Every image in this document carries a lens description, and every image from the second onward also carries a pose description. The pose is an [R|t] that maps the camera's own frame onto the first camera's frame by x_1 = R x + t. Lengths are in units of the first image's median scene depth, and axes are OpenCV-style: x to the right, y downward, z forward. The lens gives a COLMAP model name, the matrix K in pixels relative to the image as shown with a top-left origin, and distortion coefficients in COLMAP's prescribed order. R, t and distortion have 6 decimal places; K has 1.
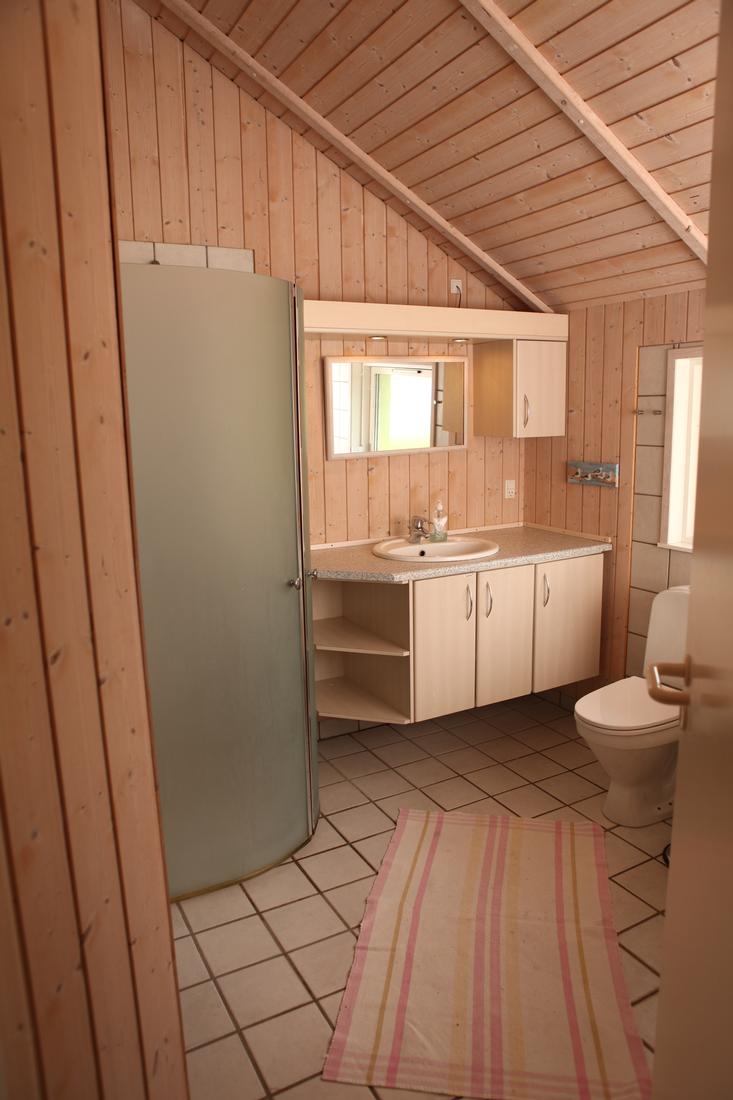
lens RADIAL K [[752.3, 0, 366.5], [0, 752.3, 550.0], [0, 0, 1]] dist [-0.105438, 0.069757]
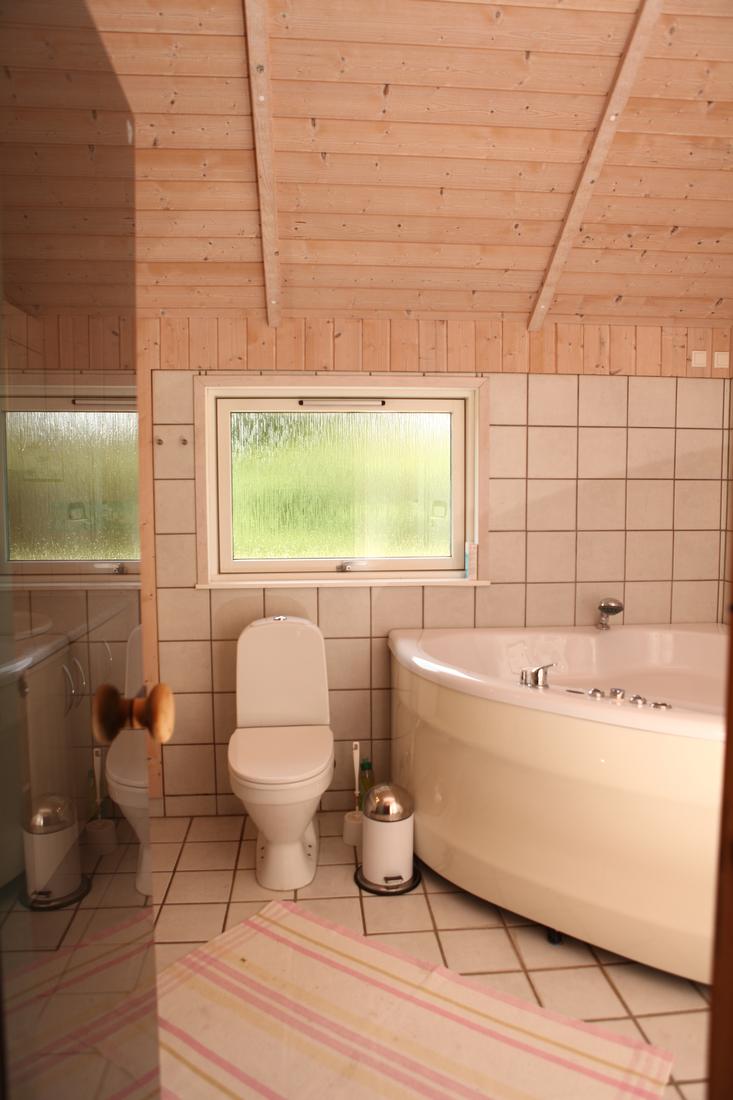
lens RADIAL K [[752.3, 0, 366.5], [0, 752.3, 550.0], [0, 0, 1]] dist [-0.105438, 0.069757]
pose [[0.406187, -0.048373, 0.912509, -0.392006], [0.163302, 0.986365, -0.020403, 0.001576], [-0.899080, 0.157302, 0.408548, 0.469311]]
